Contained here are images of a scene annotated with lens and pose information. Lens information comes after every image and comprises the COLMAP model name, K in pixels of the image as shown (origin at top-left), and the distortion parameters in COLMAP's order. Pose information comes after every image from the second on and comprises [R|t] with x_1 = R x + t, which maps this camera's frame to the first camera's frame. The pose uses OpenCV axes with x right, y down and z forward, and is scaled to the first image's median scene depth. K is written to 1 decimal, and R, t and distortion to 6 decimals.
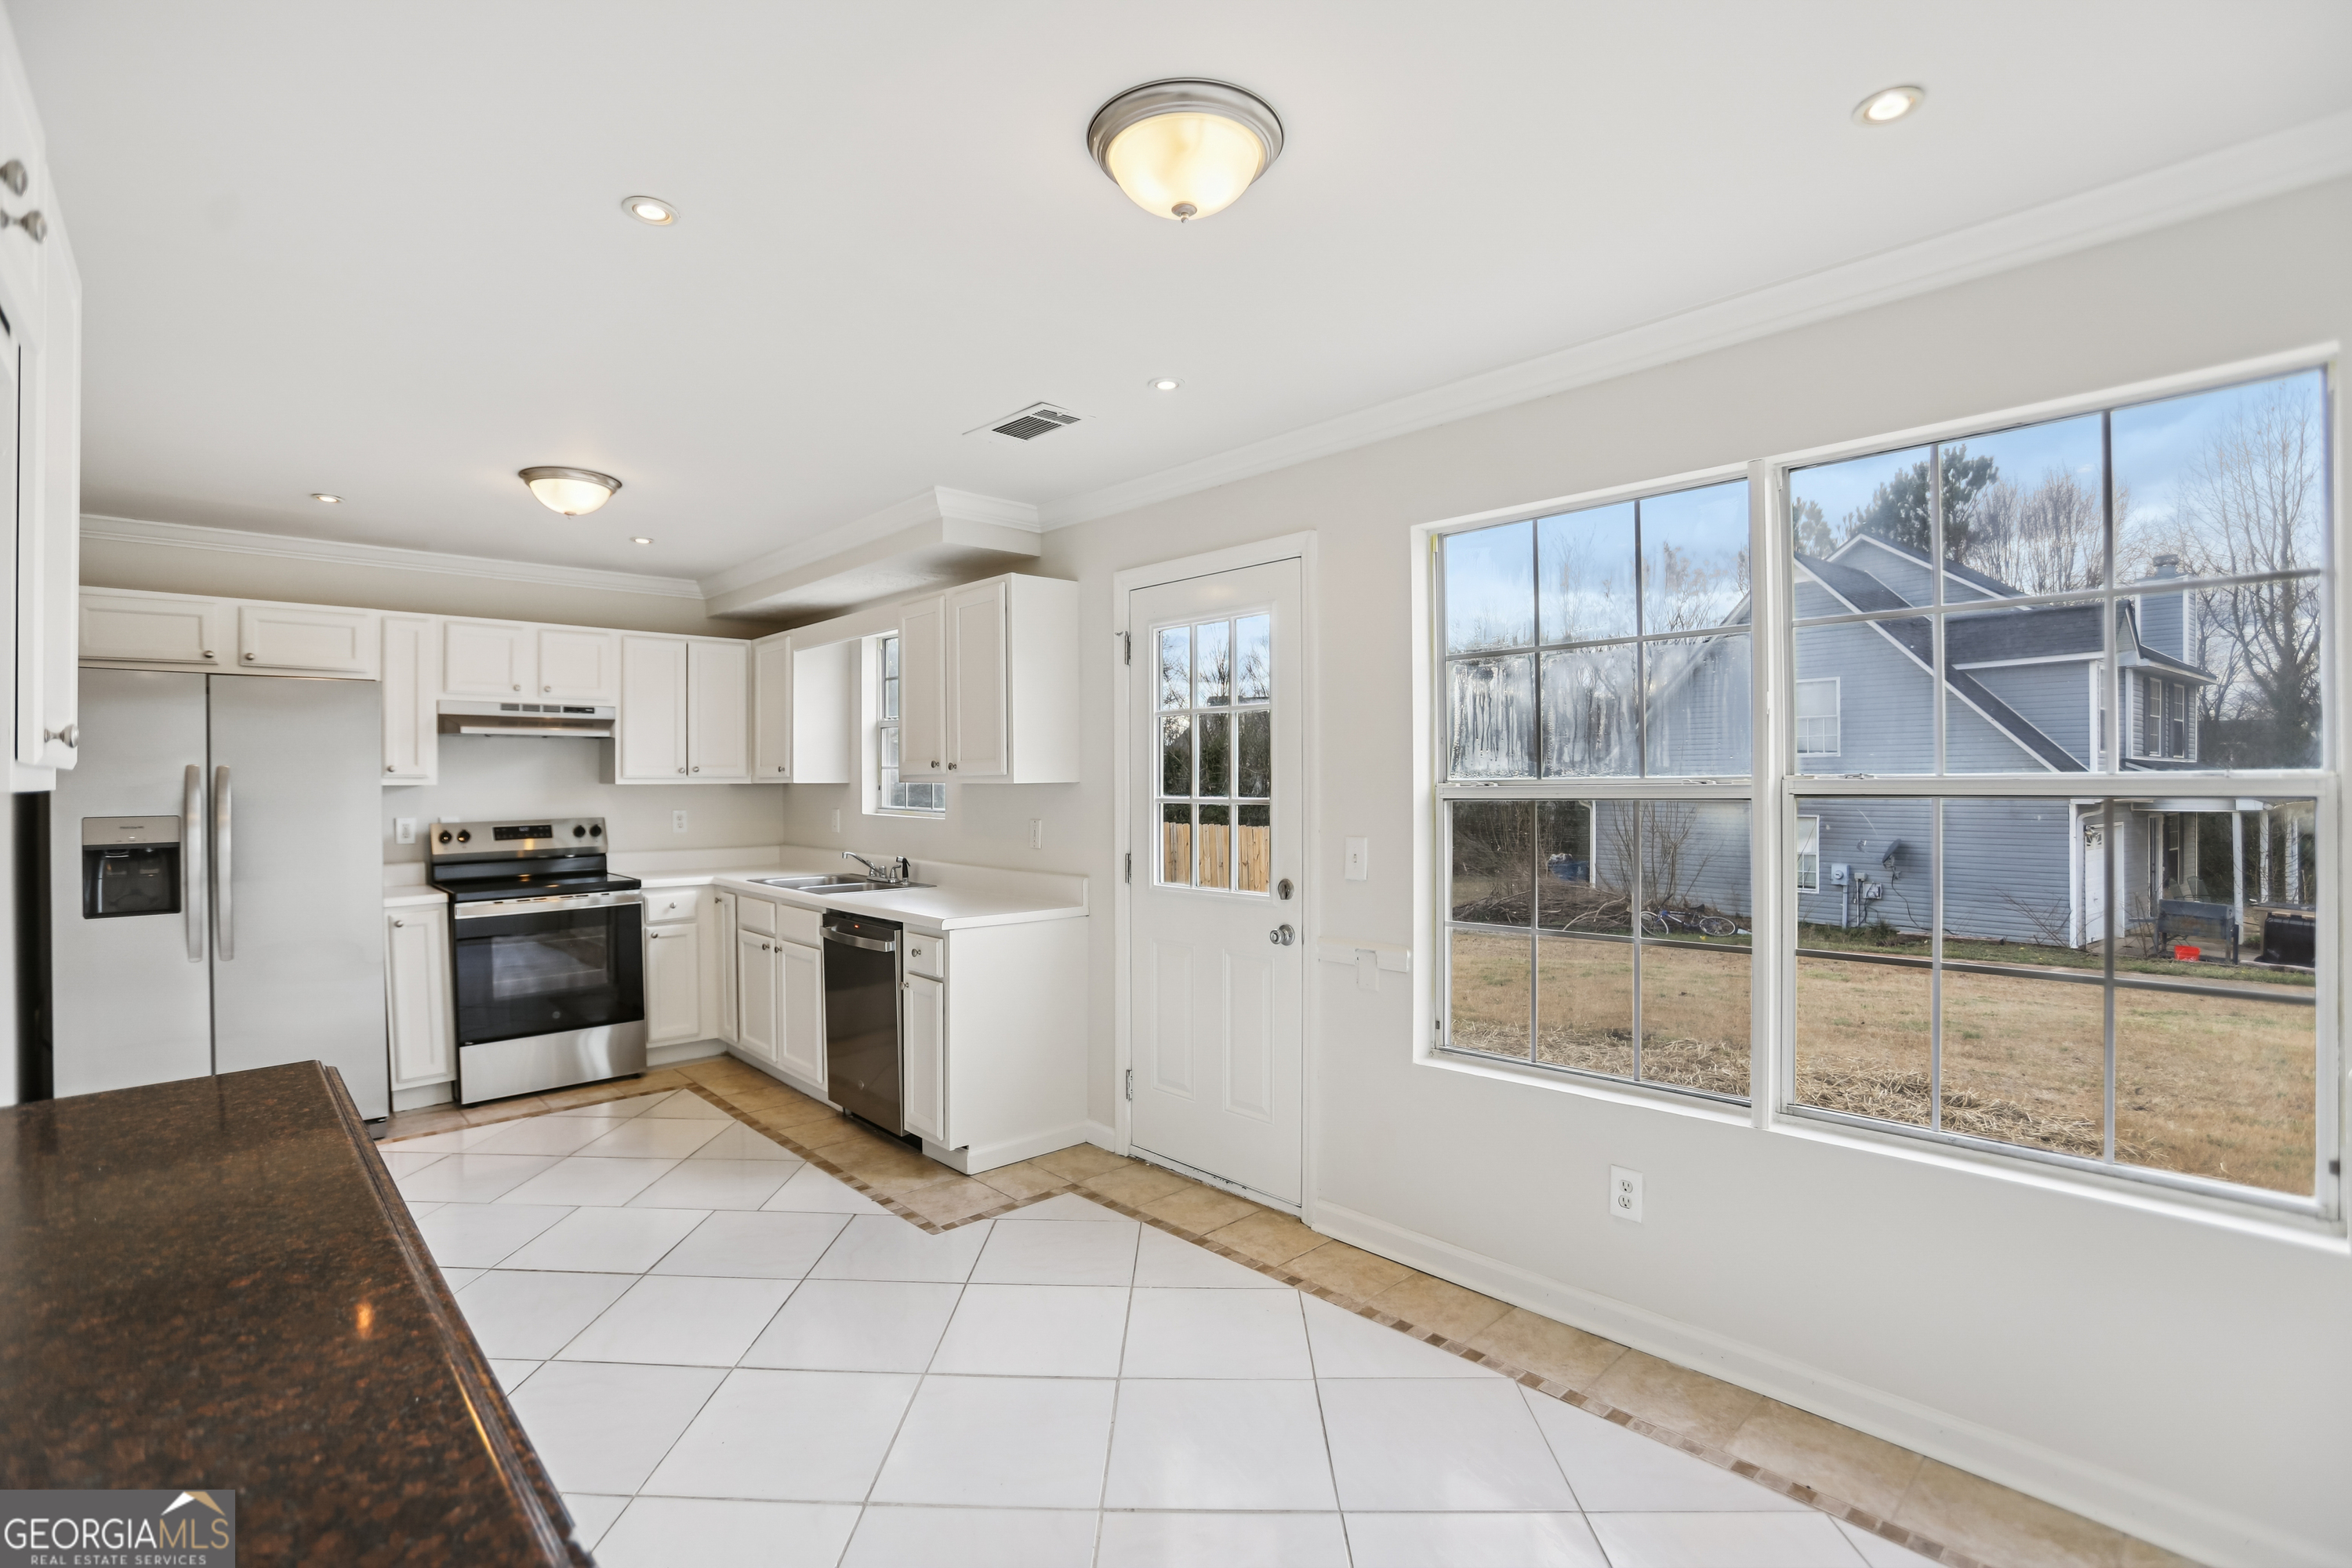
lens RADIAL K [[1083.2, 0, 1172.2], [0, 1083.2, 784.8], [0, 0, 1]] dist [-0.022210, 0.000702]
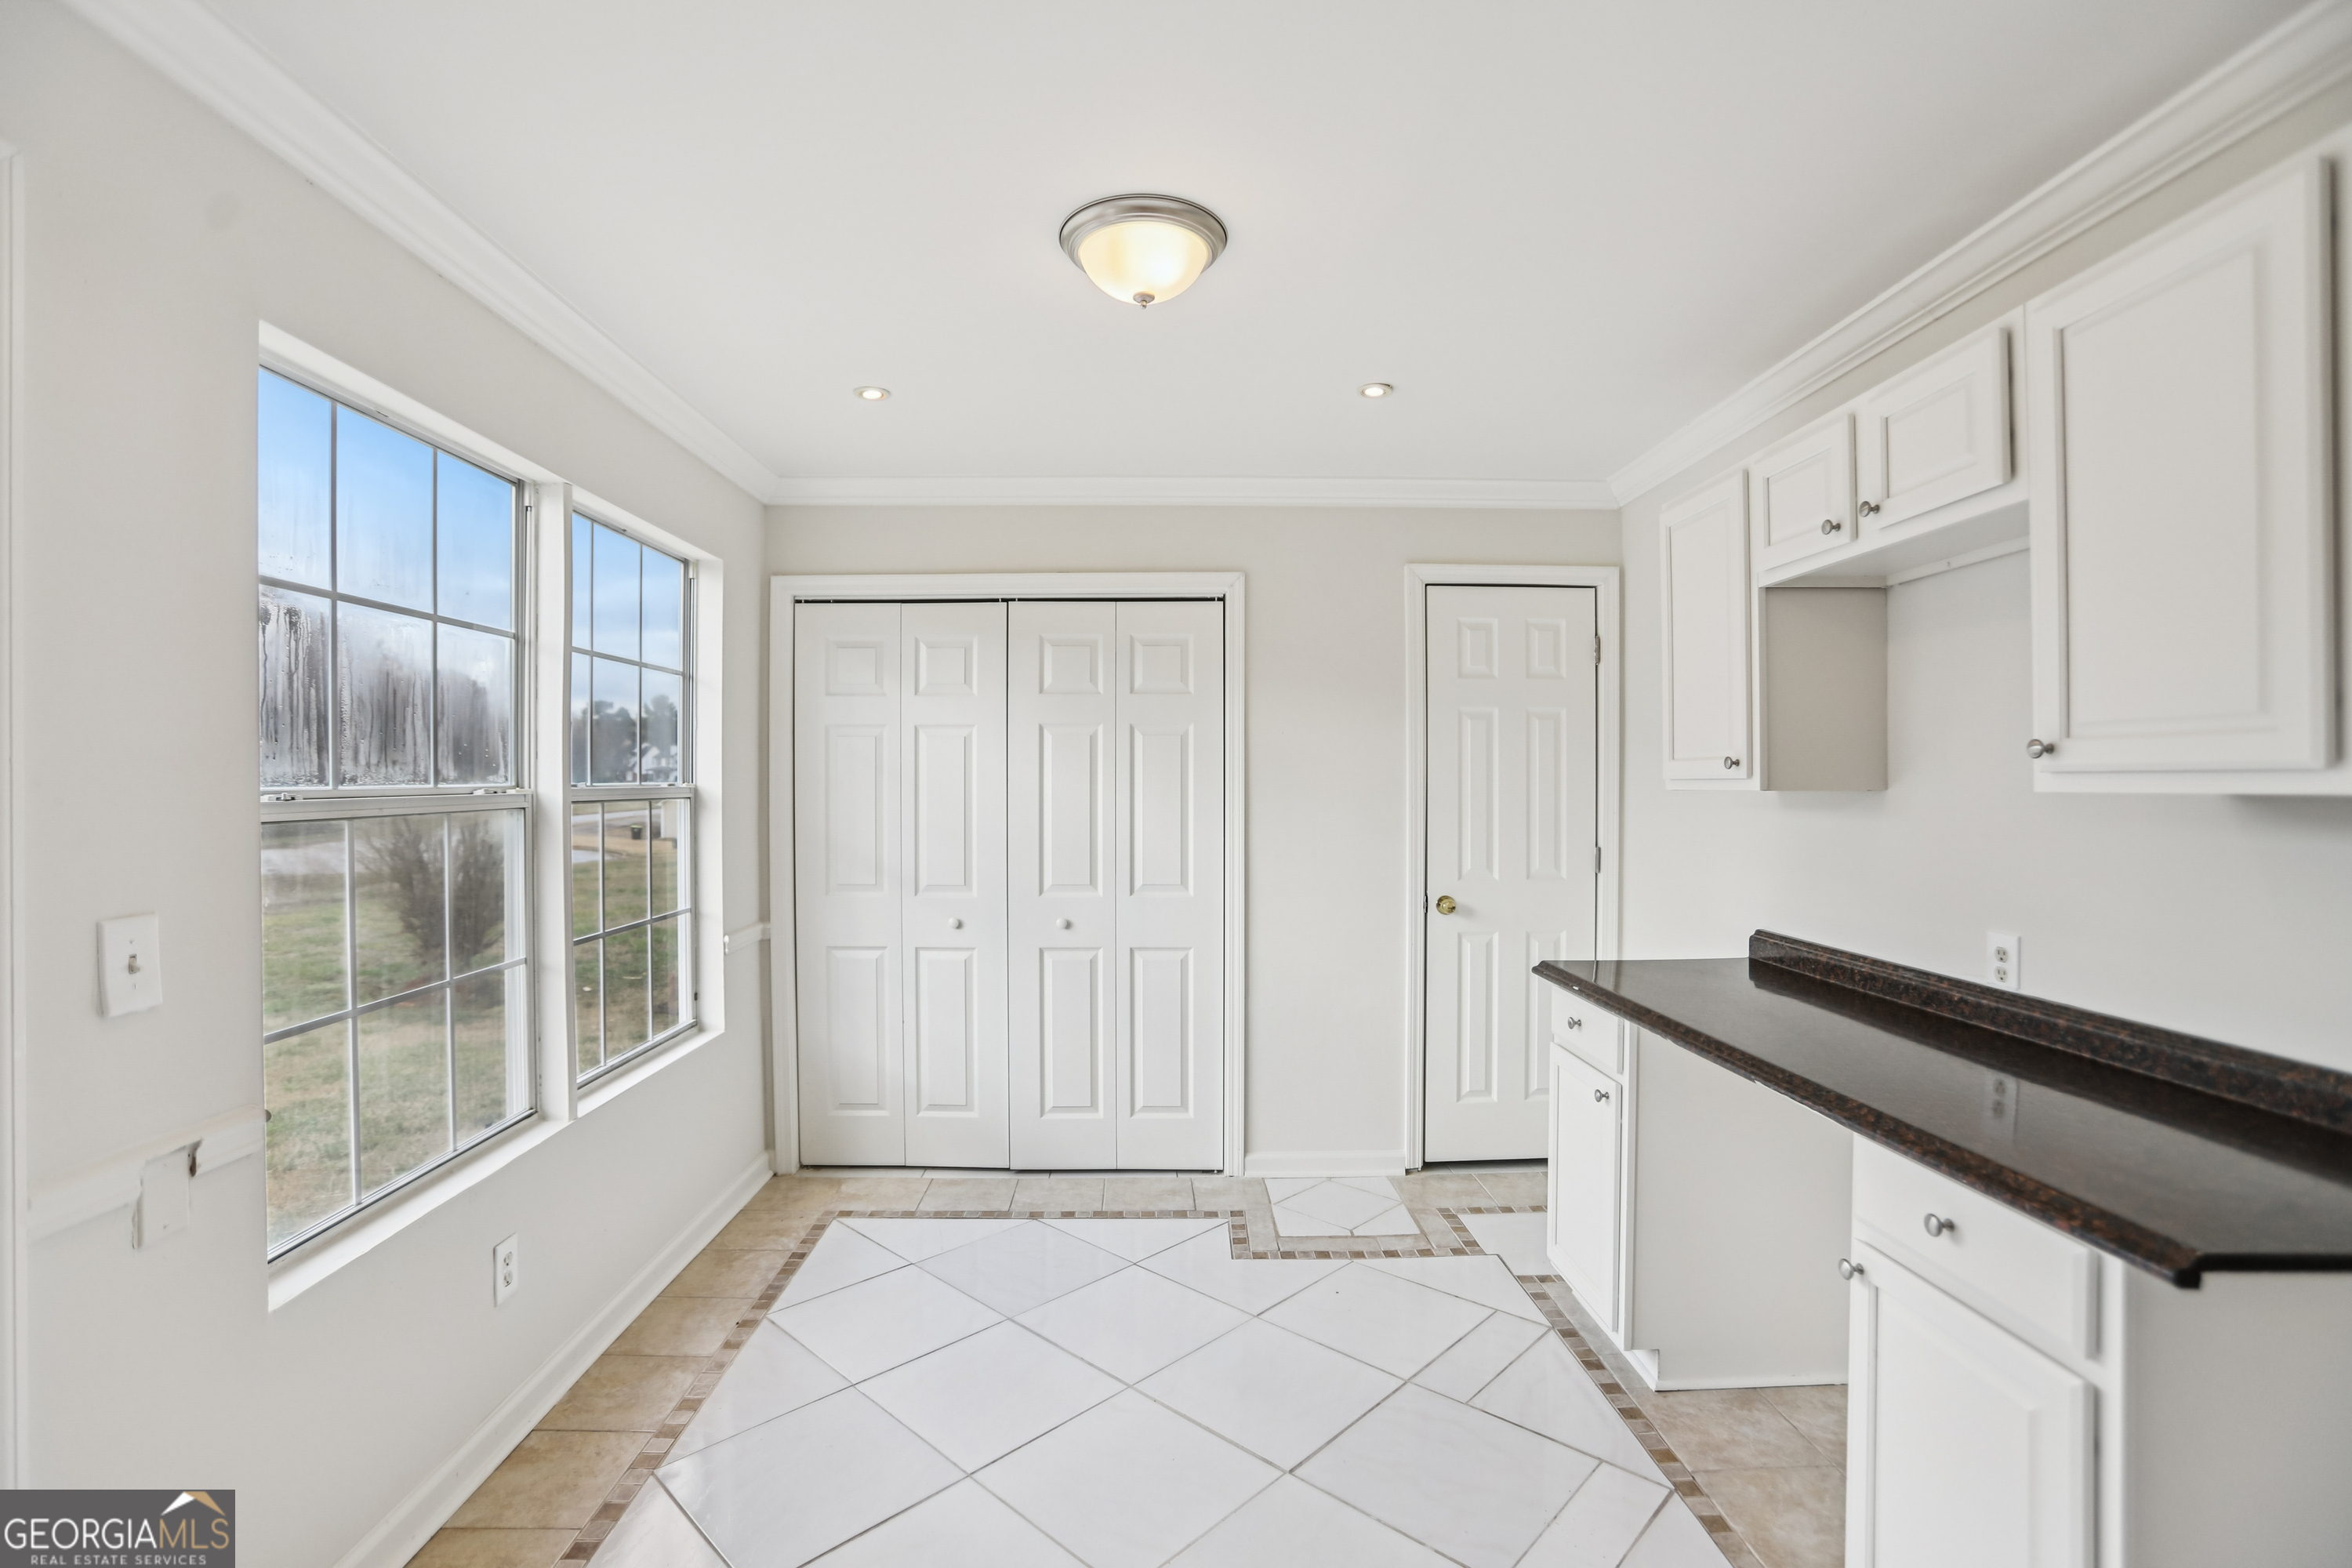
lens RADIAL K [[1083.2, 0, 1169.9], [0, 1083.2, 784.8], [0, 0, 1]] dist [-0.022210, 0.000702]
pose [[-0.746708, 0.009511, 0.665084, -0.544640], [0.011089, 0.999937, -0.001849, -0.000971], [-0.665059, 0.005994, -0.746767, 1.277761]]
